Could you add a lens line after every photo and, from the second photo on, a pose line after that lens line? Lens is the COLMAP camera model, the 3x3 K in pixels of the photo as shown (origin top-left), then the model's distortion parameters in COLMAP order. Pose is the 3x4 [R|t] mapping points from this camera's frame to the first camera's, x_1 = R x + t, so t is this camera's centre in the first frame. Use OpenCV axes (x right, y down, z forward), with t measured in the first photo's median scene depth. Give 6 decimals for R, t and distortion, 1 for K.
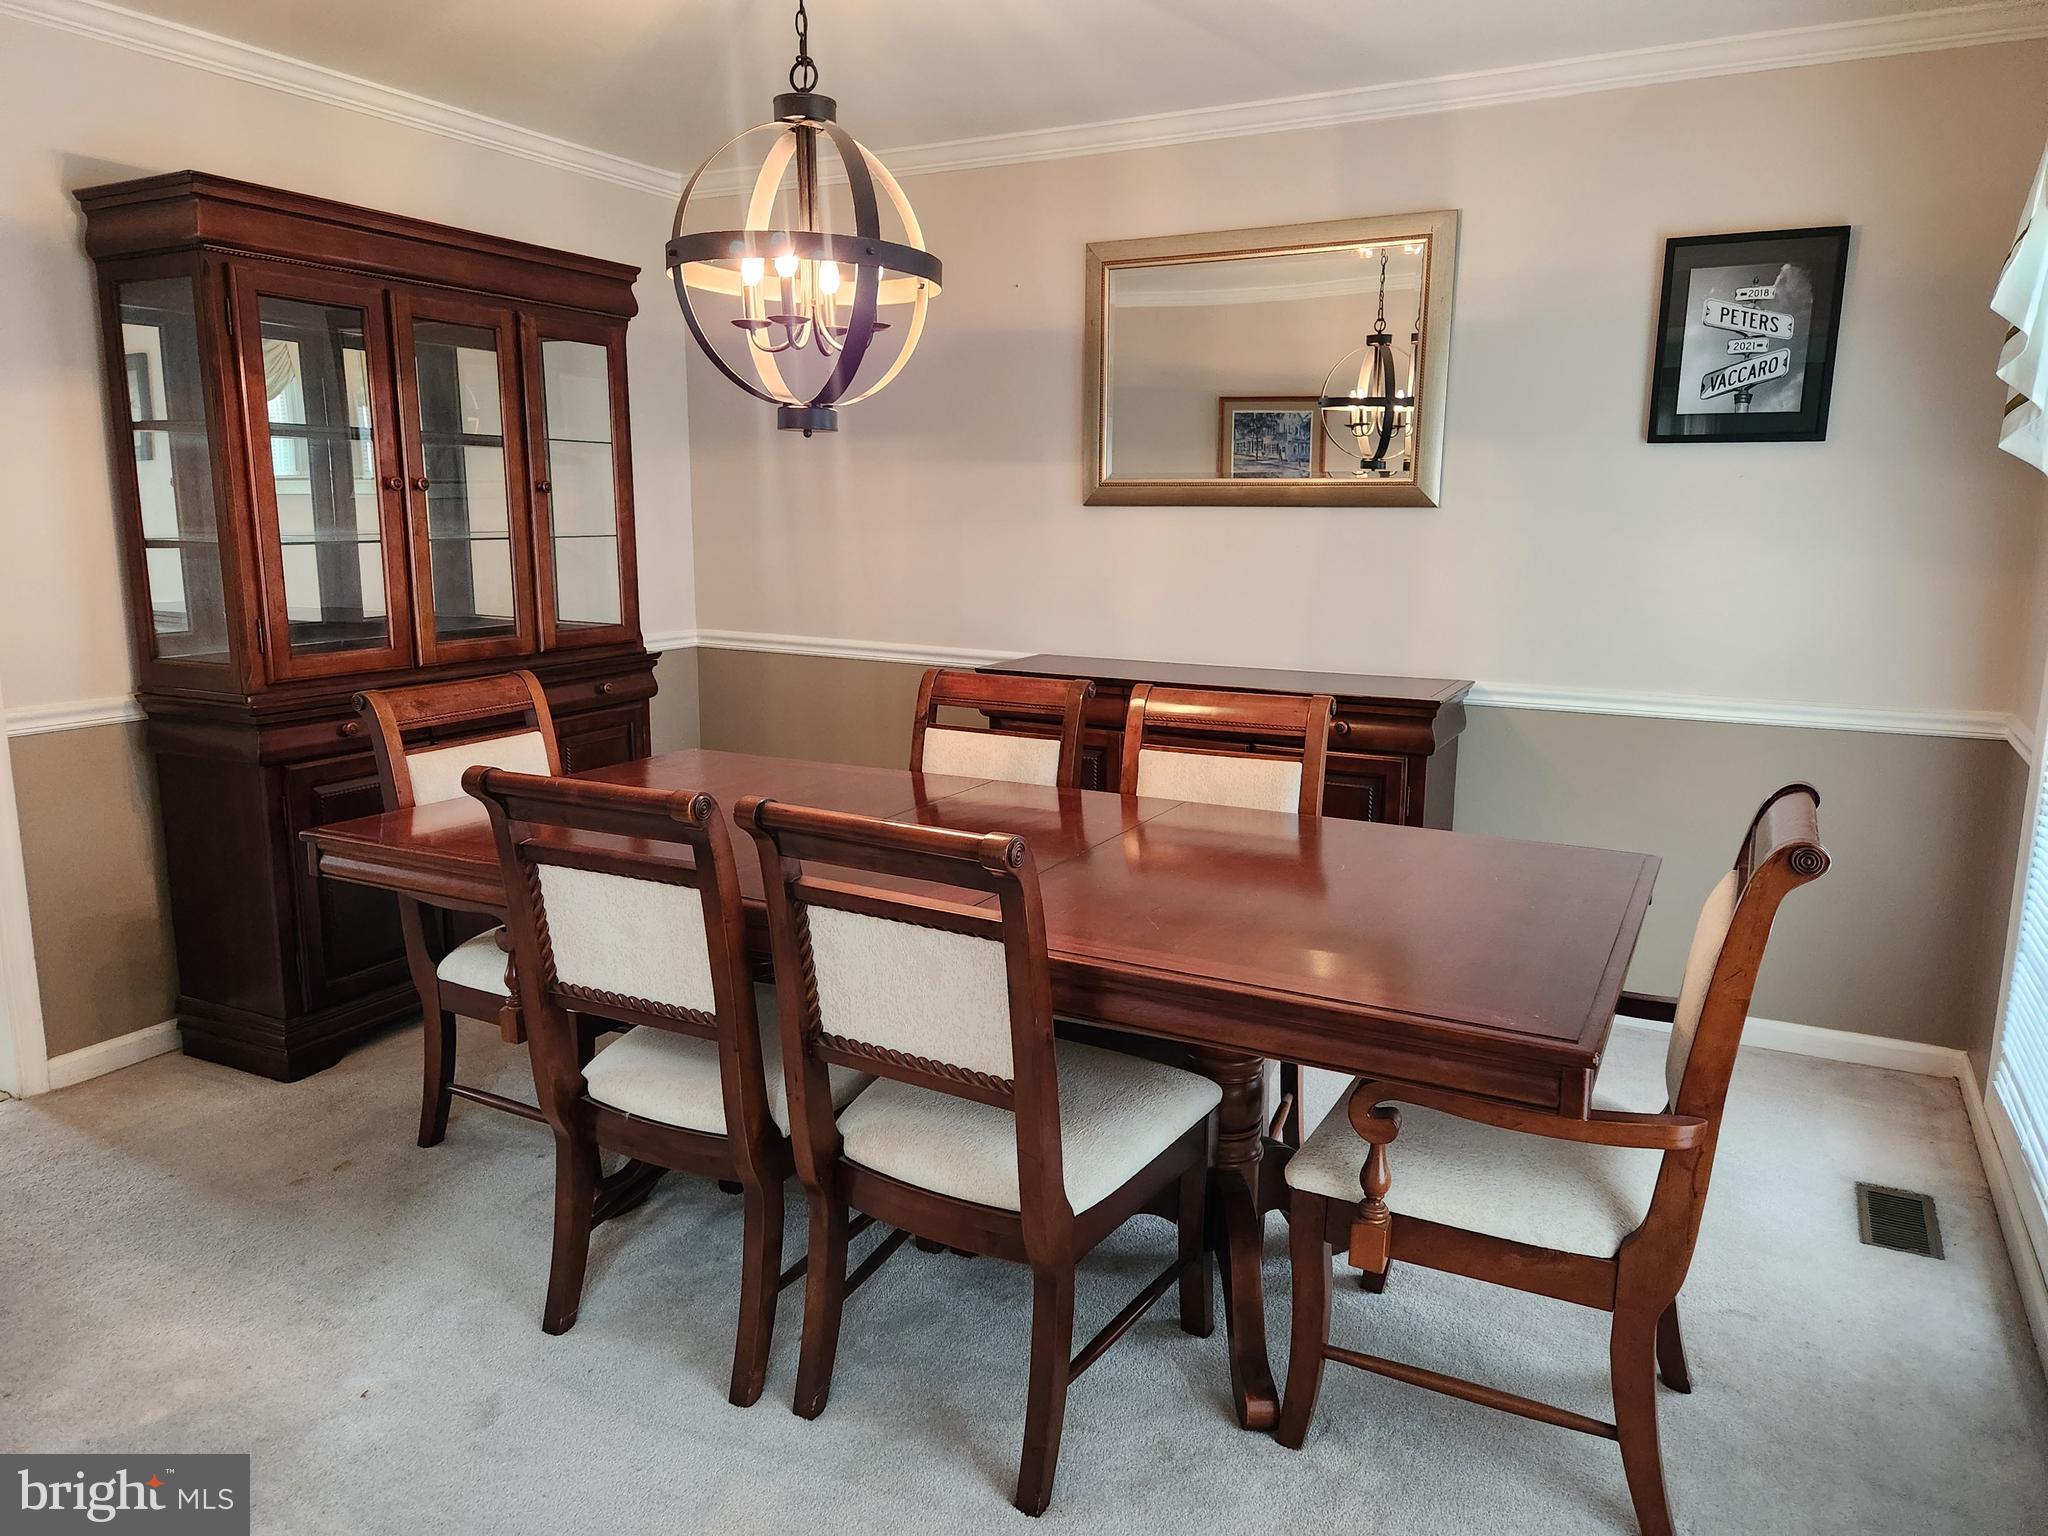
lens RADIAL K [[1369.2, 0, 1024.0], [0, 1369.2, 768.0], [0, 0, 1]] dist [-0.000155, -0.001798]
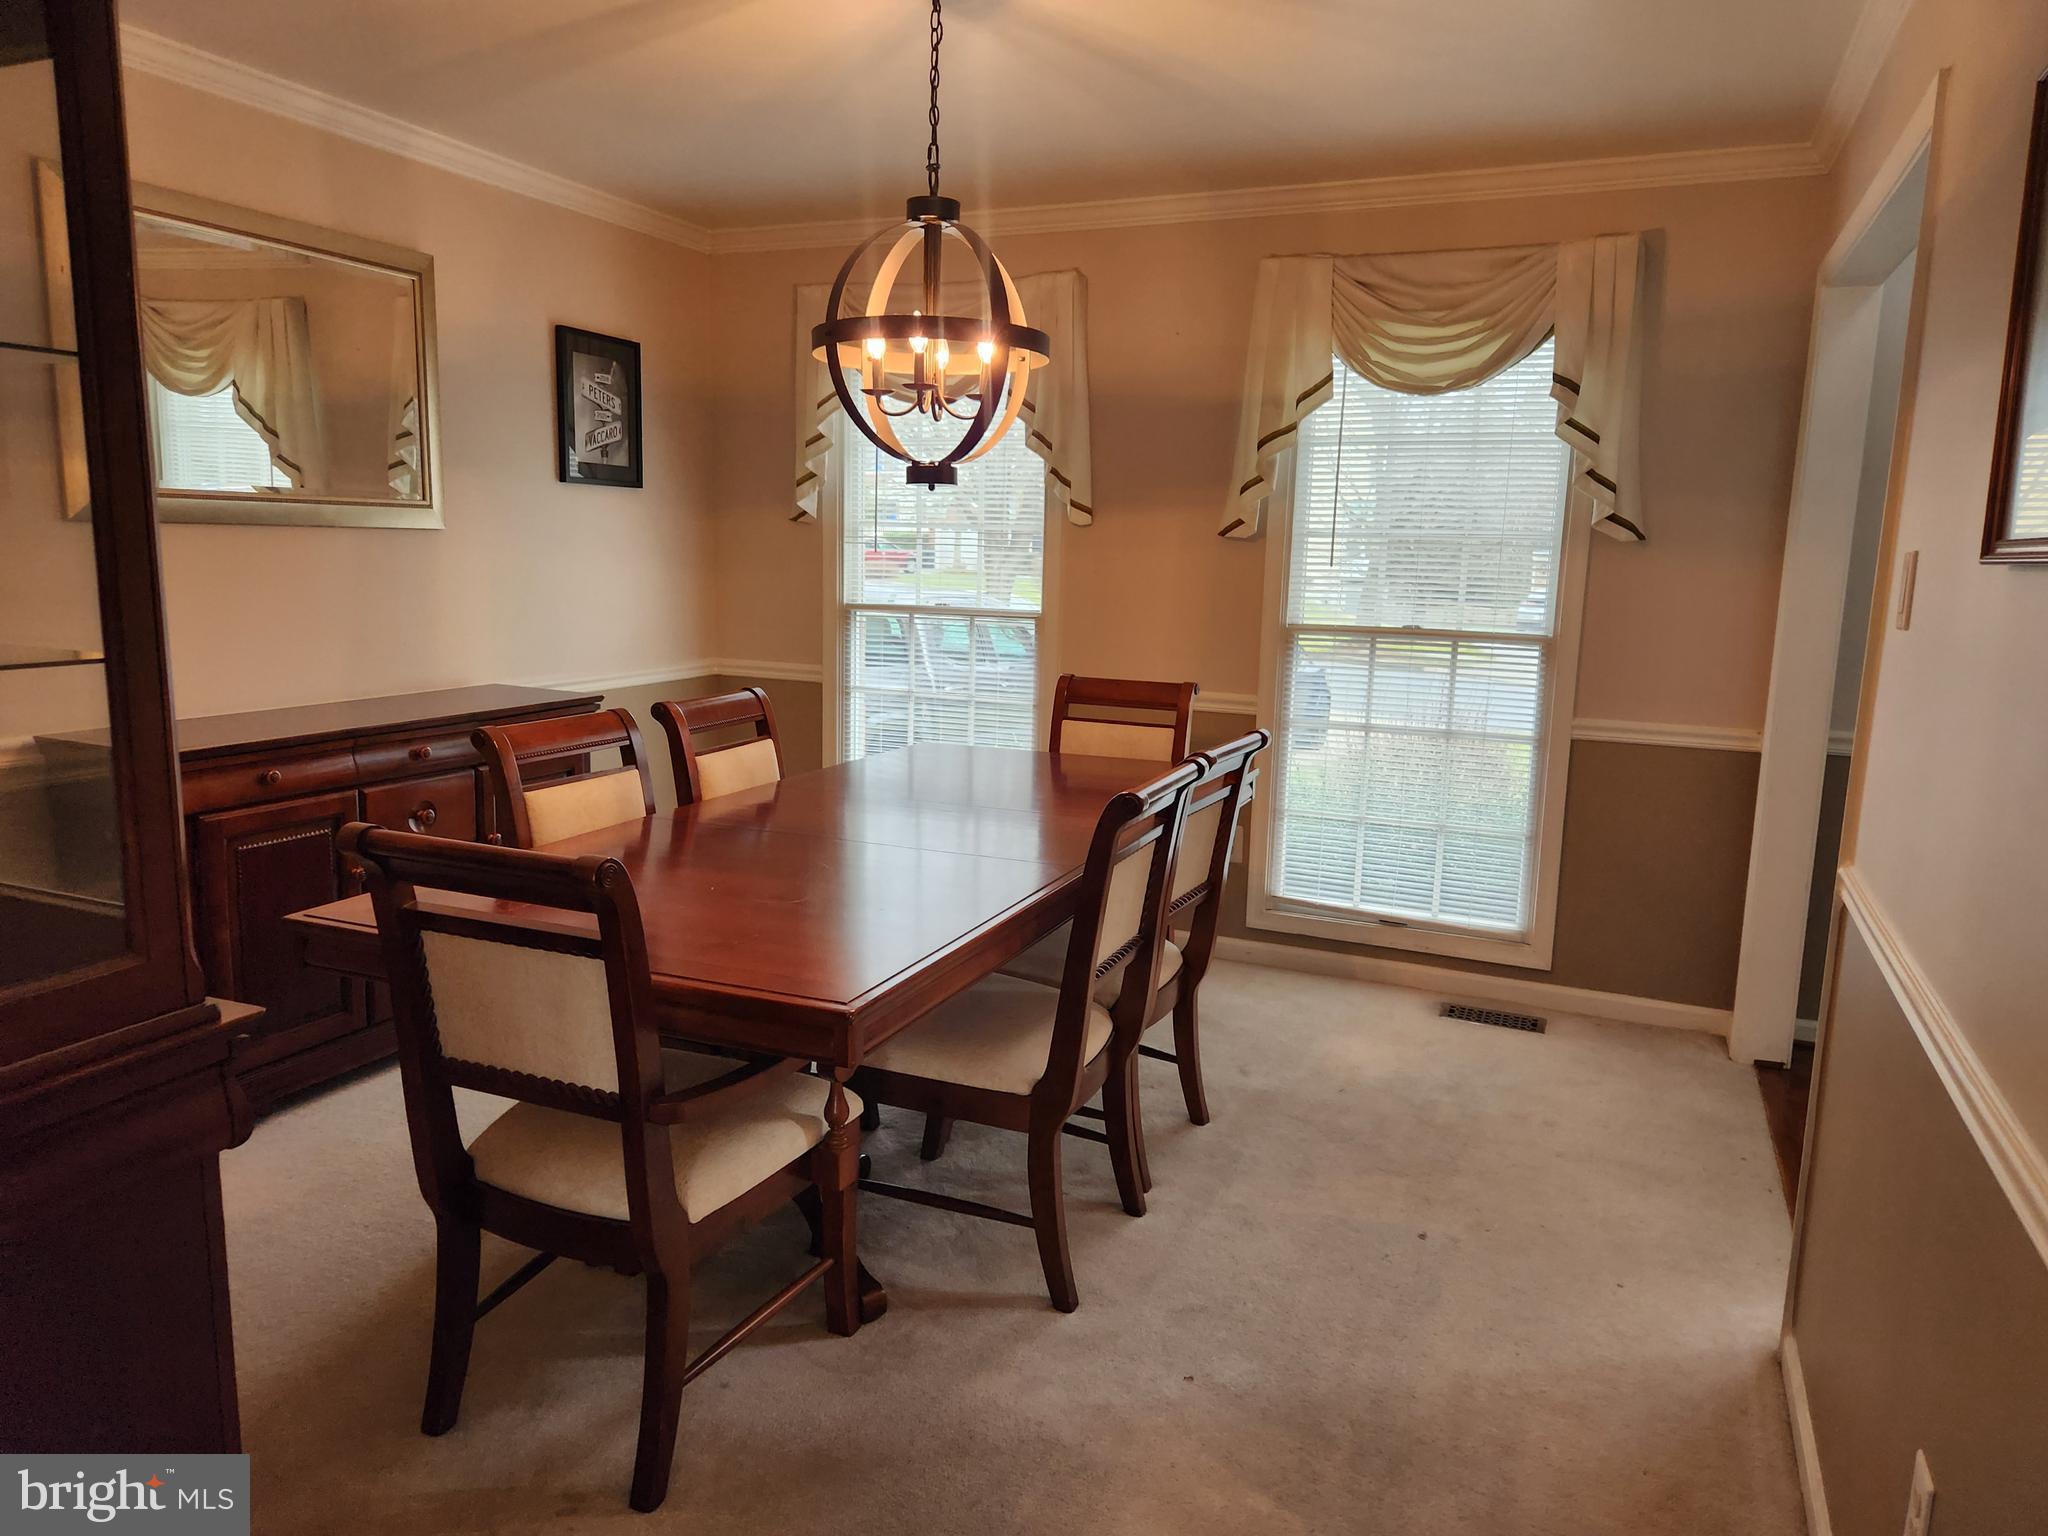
lens RADIAL K [[1369.2, 0, 1024.0], [0, 1369.2, 768.0], [0, 0, 1]] dist [-0.000155, -0.001798]
pose [[-0.072600, -0.172705, 0.982294, -0.939562], [0.151284, 0.971590, 0.182004, -0.151396], [-0.985821, 0.161819, -0.044410, 0.706227]]
